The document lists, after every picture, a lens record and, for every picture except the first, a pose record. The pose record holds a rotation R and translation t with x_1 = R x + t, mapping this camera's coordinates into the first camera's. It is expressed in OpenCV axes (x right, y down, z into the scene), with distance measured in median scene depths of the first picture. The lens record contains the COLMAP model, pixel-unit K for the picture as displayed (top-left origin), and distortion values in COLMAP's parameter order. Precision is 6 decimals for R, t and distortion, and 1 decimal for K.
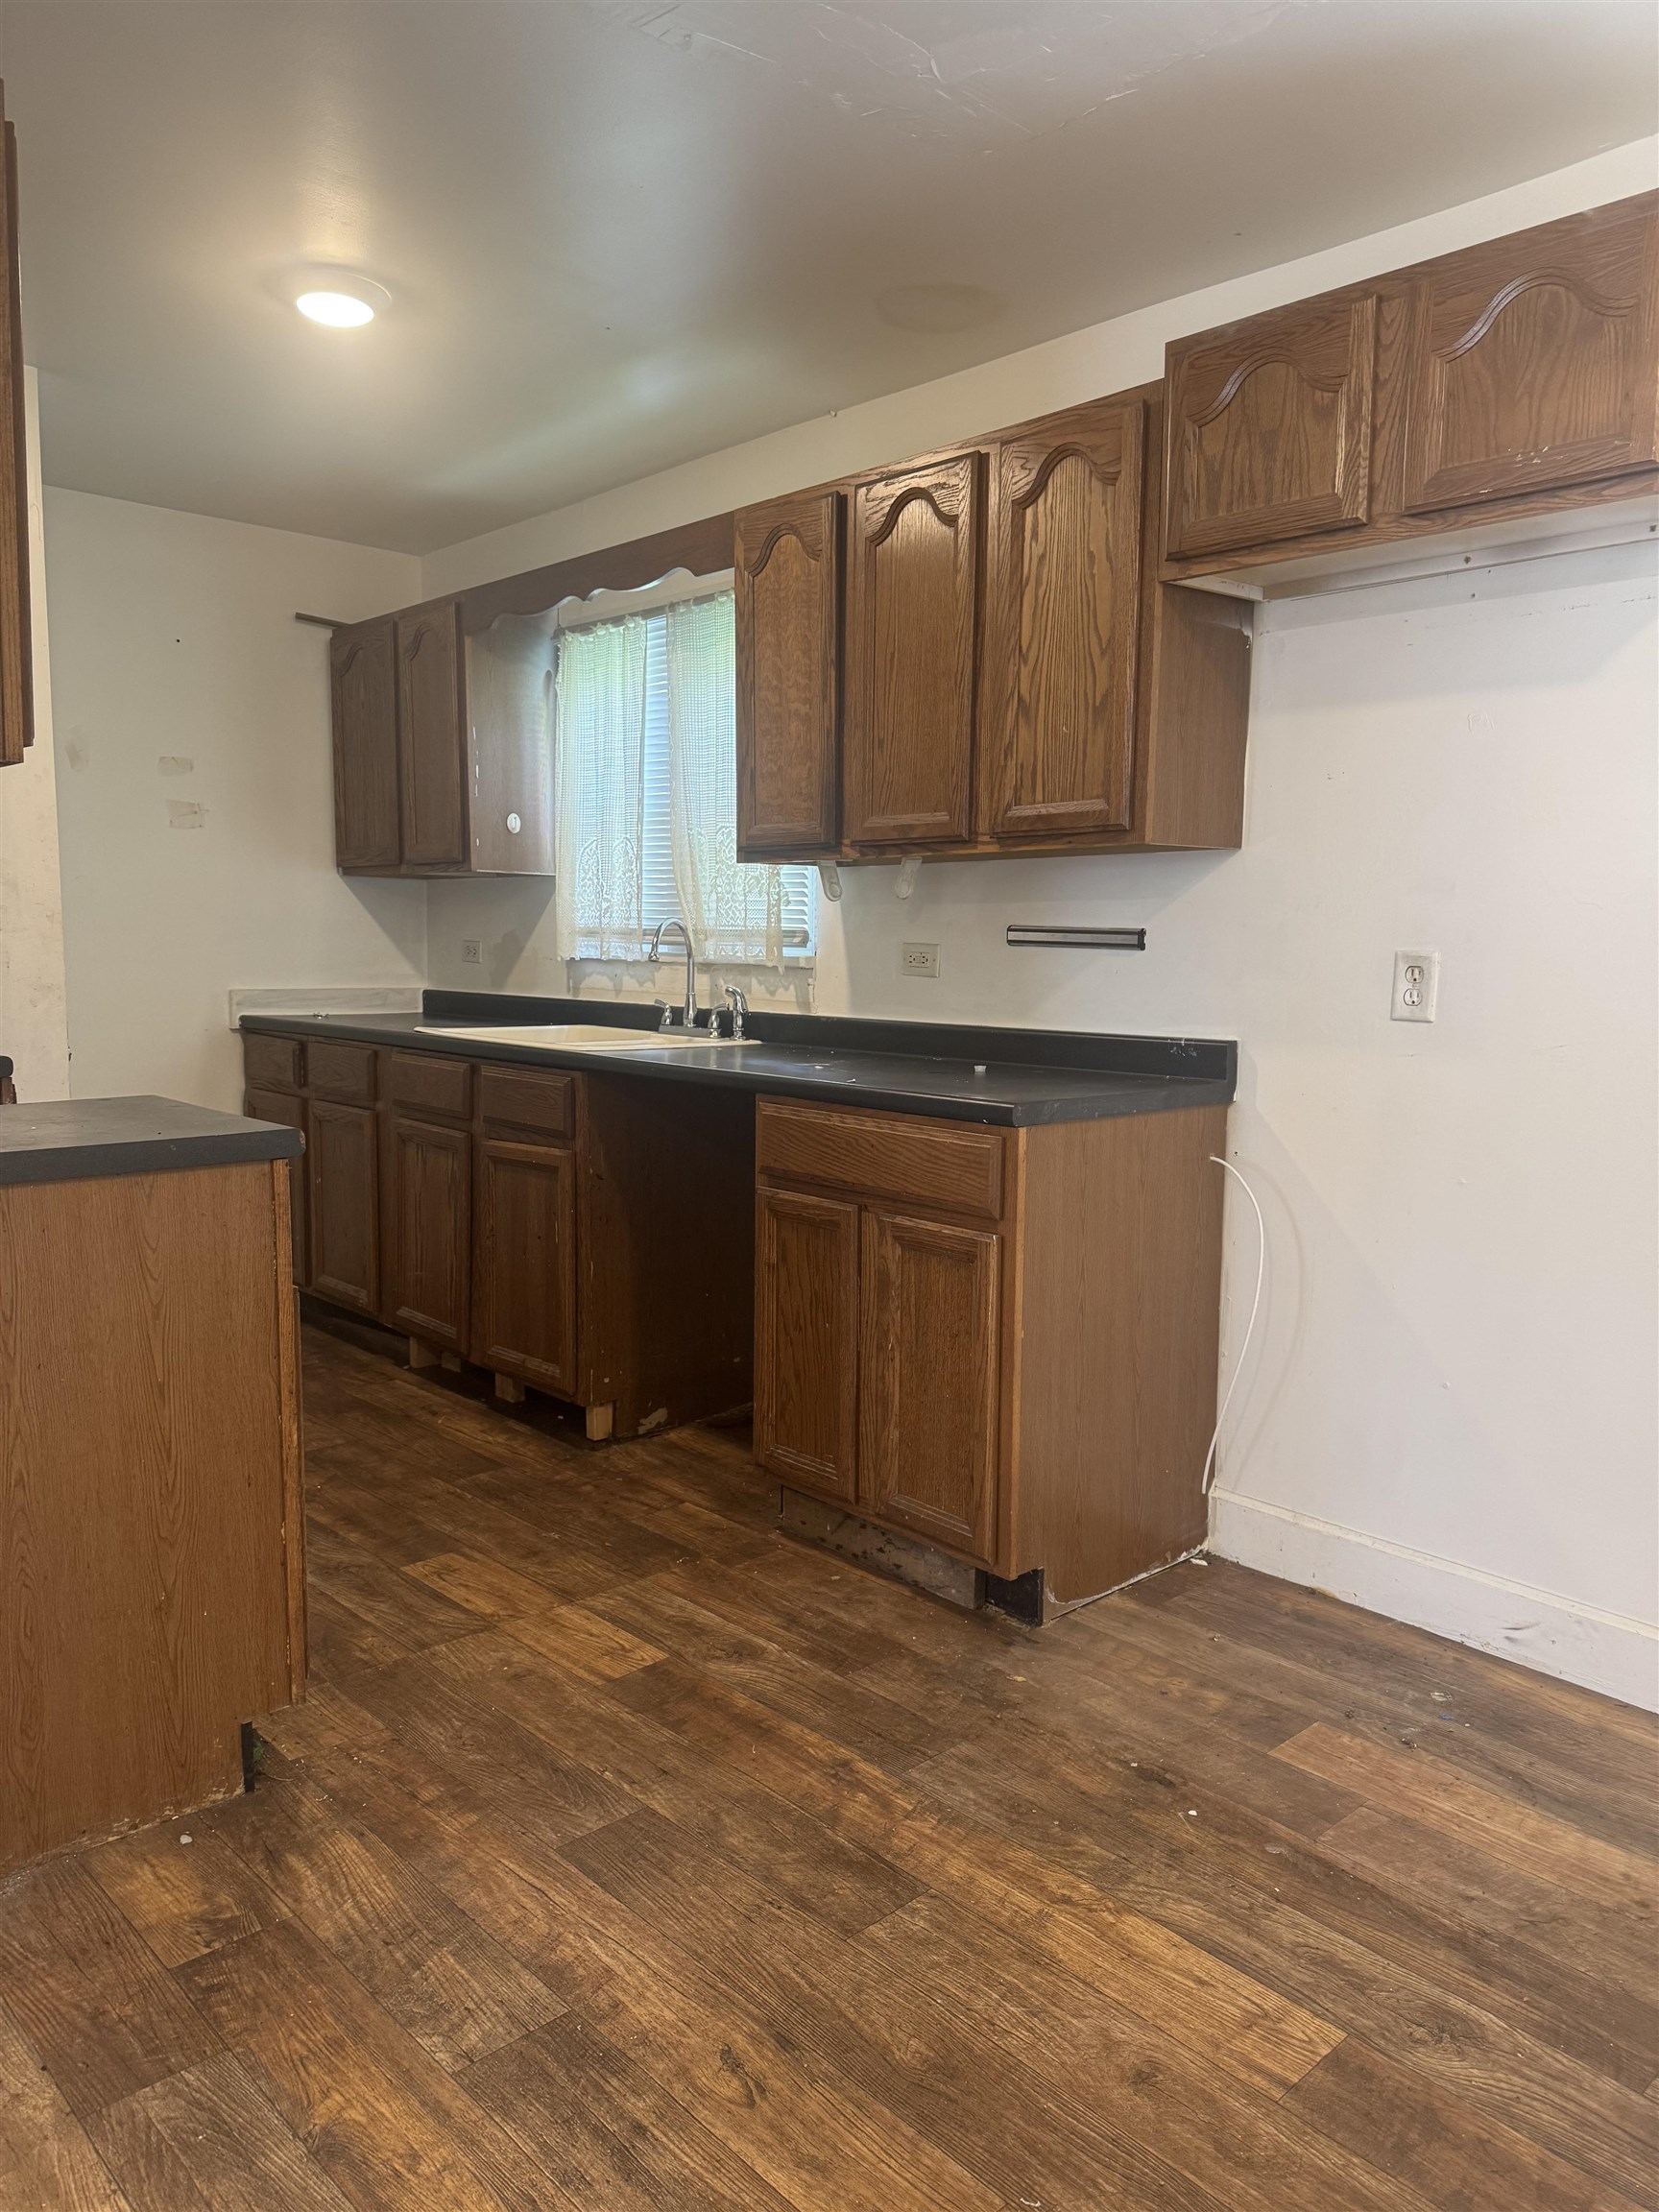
lens RADIAL K [[1566.8, 0, 837.0], [0, 1566.8, 1111.1], [0, 0, 1]] dist [0.059446, -0.066193]
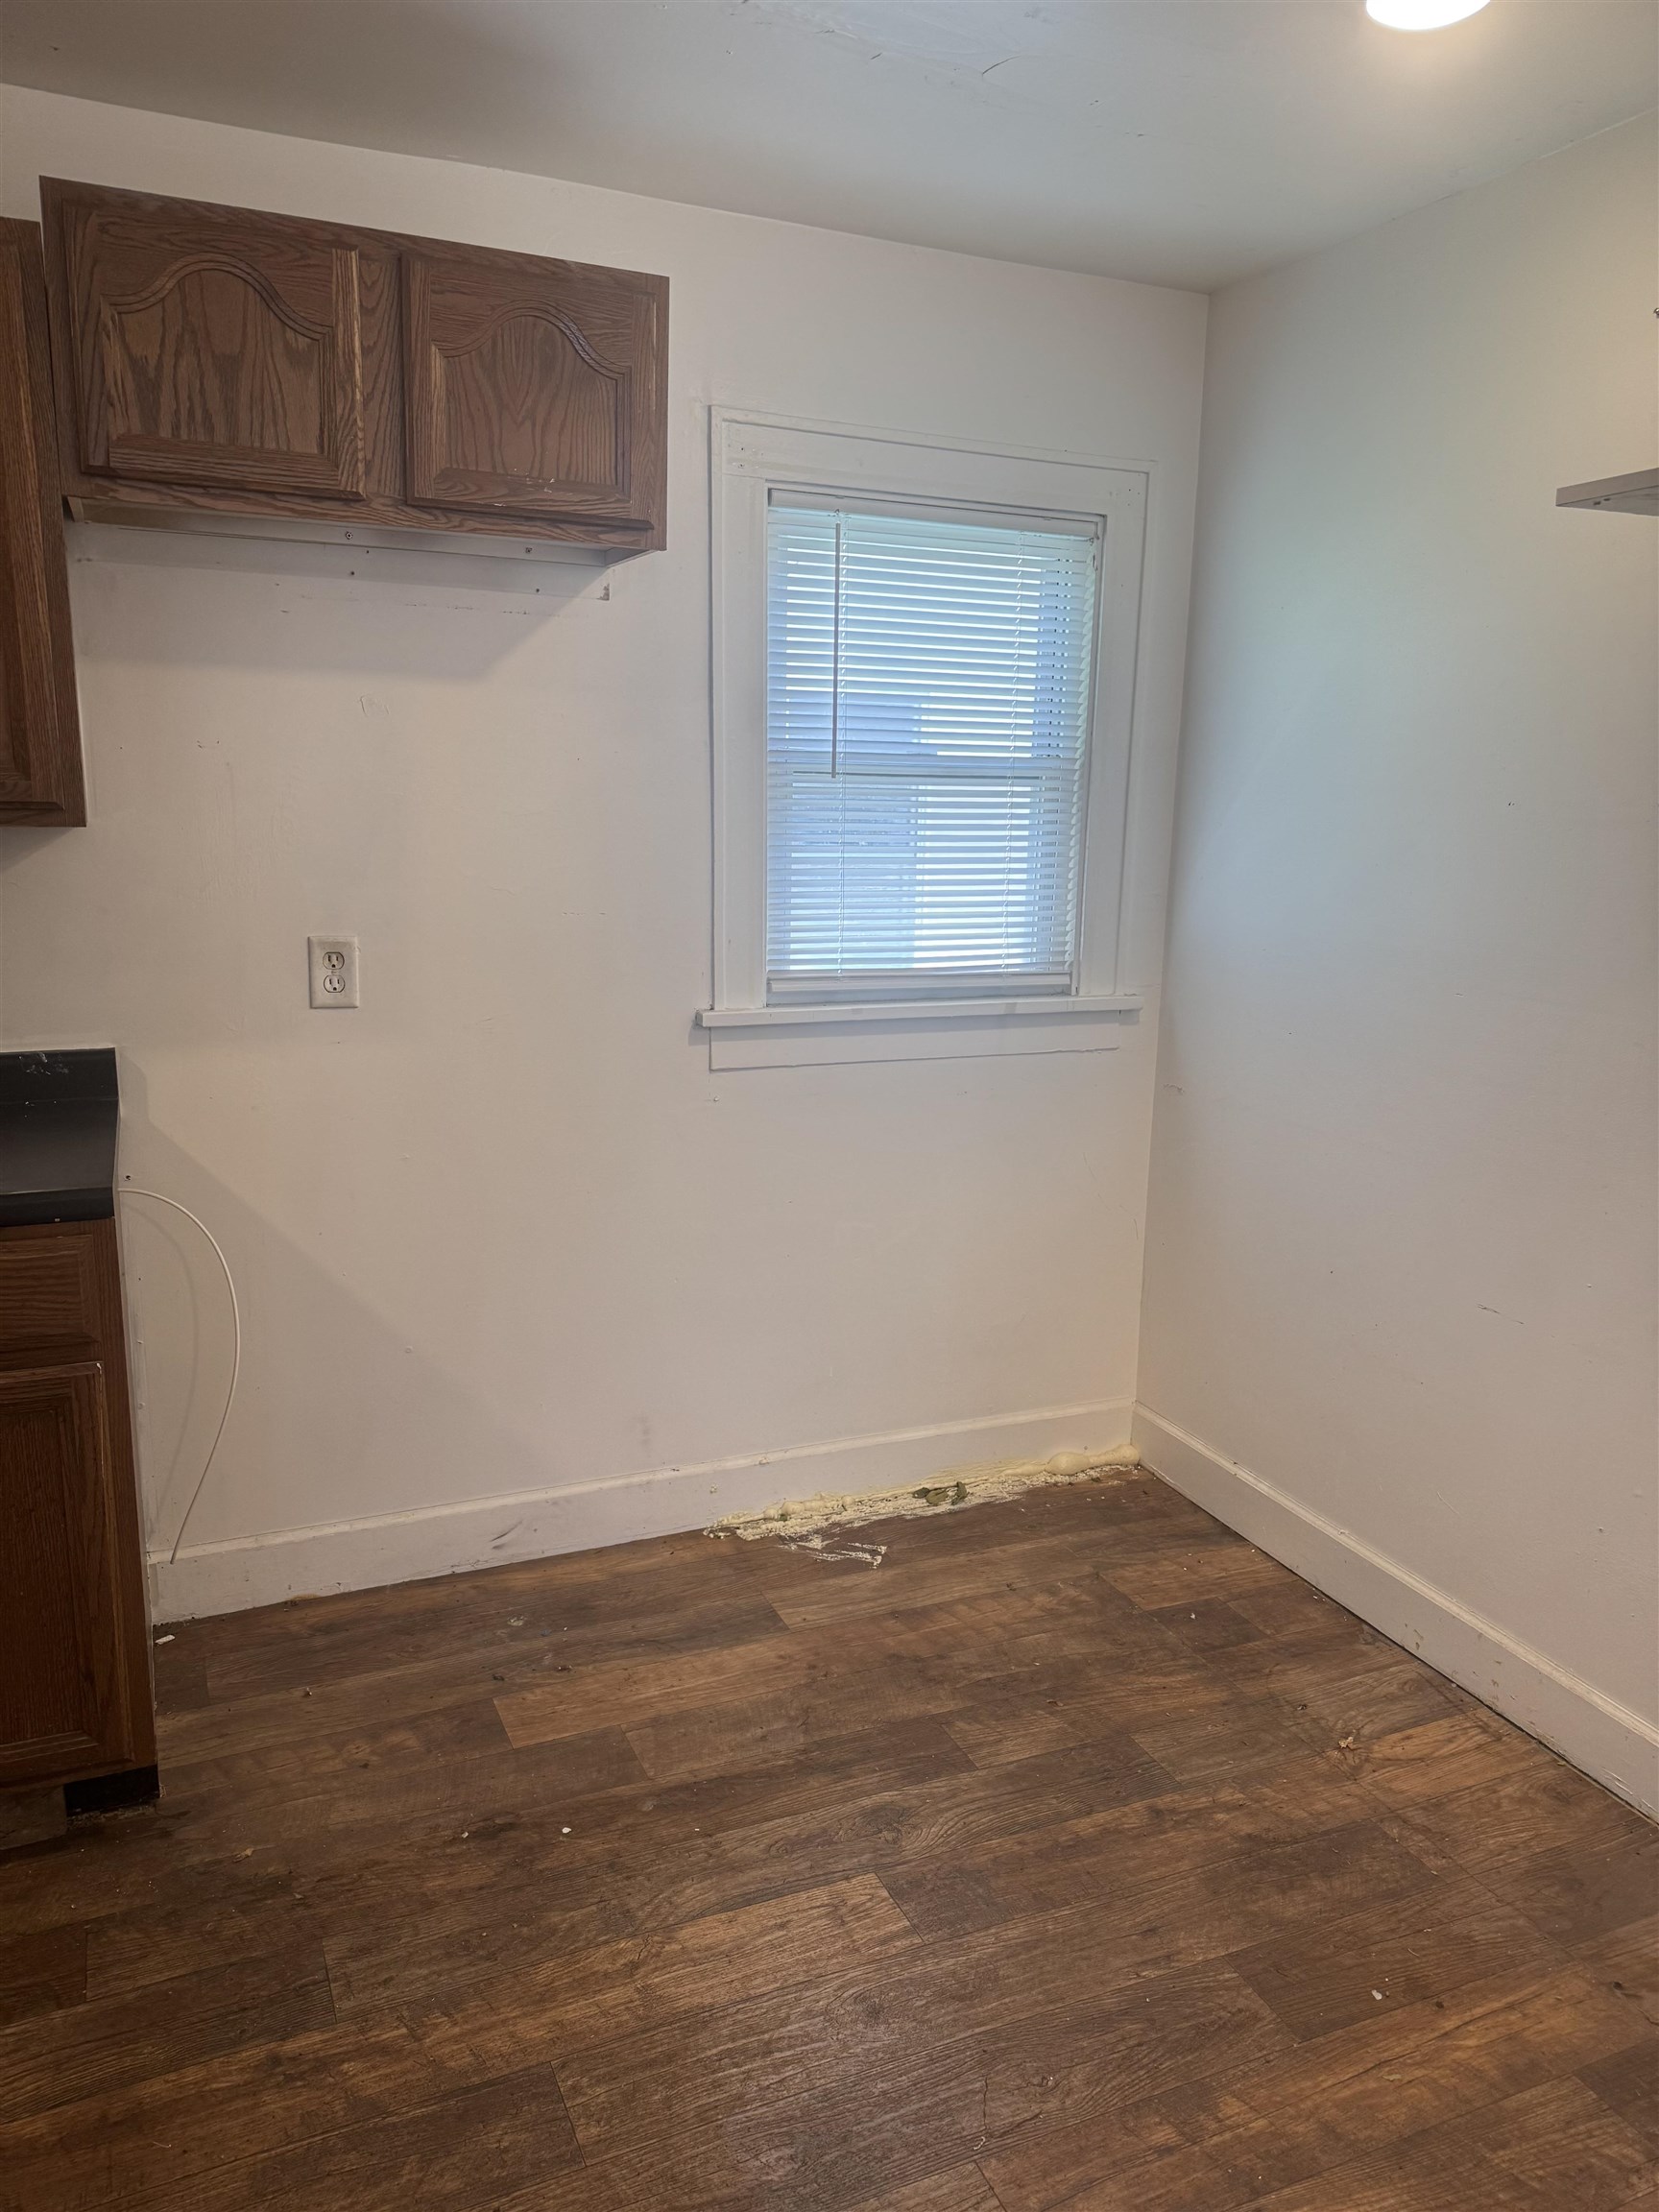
lens RADIAL K [[1566.8, 0, 833.3], [0, 1566.8, 1114.8], [0, 0, 1]] dist [0.059446, -0.066193]
pose [[0.332277, -0.198048, 0.922155, -0.452015], [0.092286, 0.979841, 0.177184, -0.137900], [-0.938656, 0.026228, 0.343855, 0.379050]]
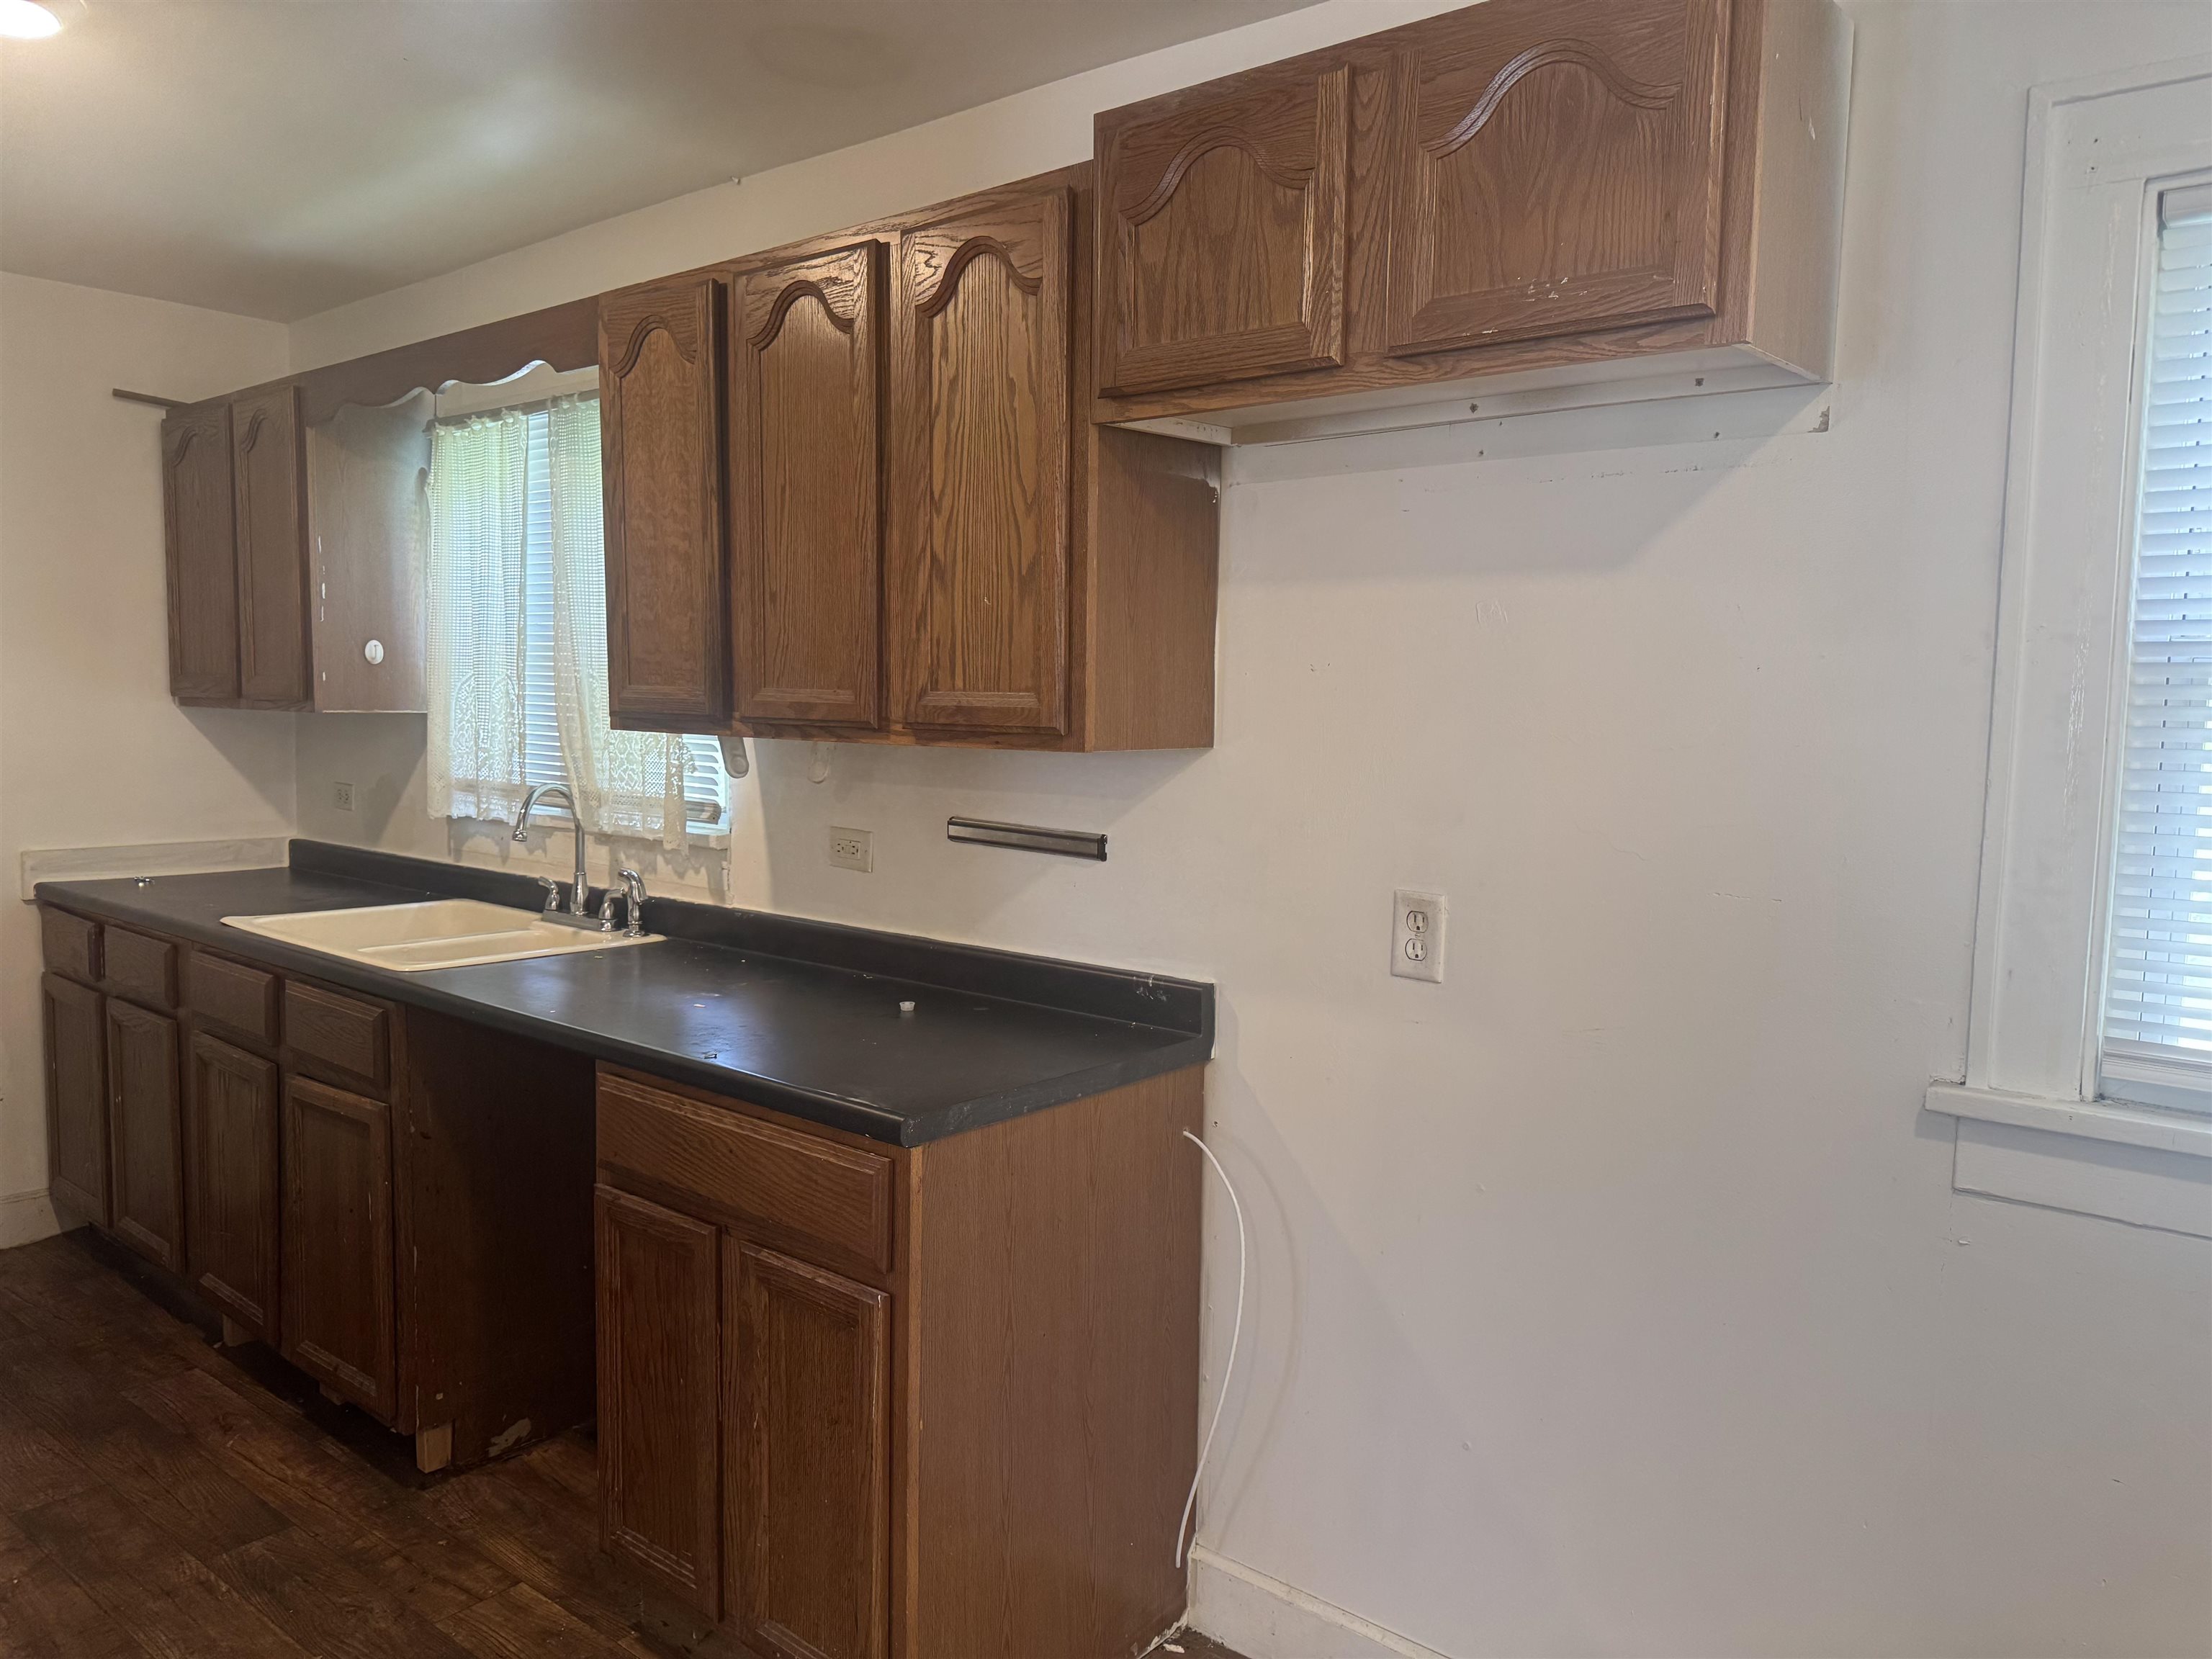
lens RADIAL K [[1566.8, 0, 1106.0], [0, 1566.8, 835.7], [0, 0, 1]] dist [0.059446, -0.066193]
pose [[0.991650, -0.008048, 0.128709, 0.108609], [0.010719, 0.999741, -0.020073, -0.115982], [-0.128514, 0.021285, 0.991479, 0.238605]]
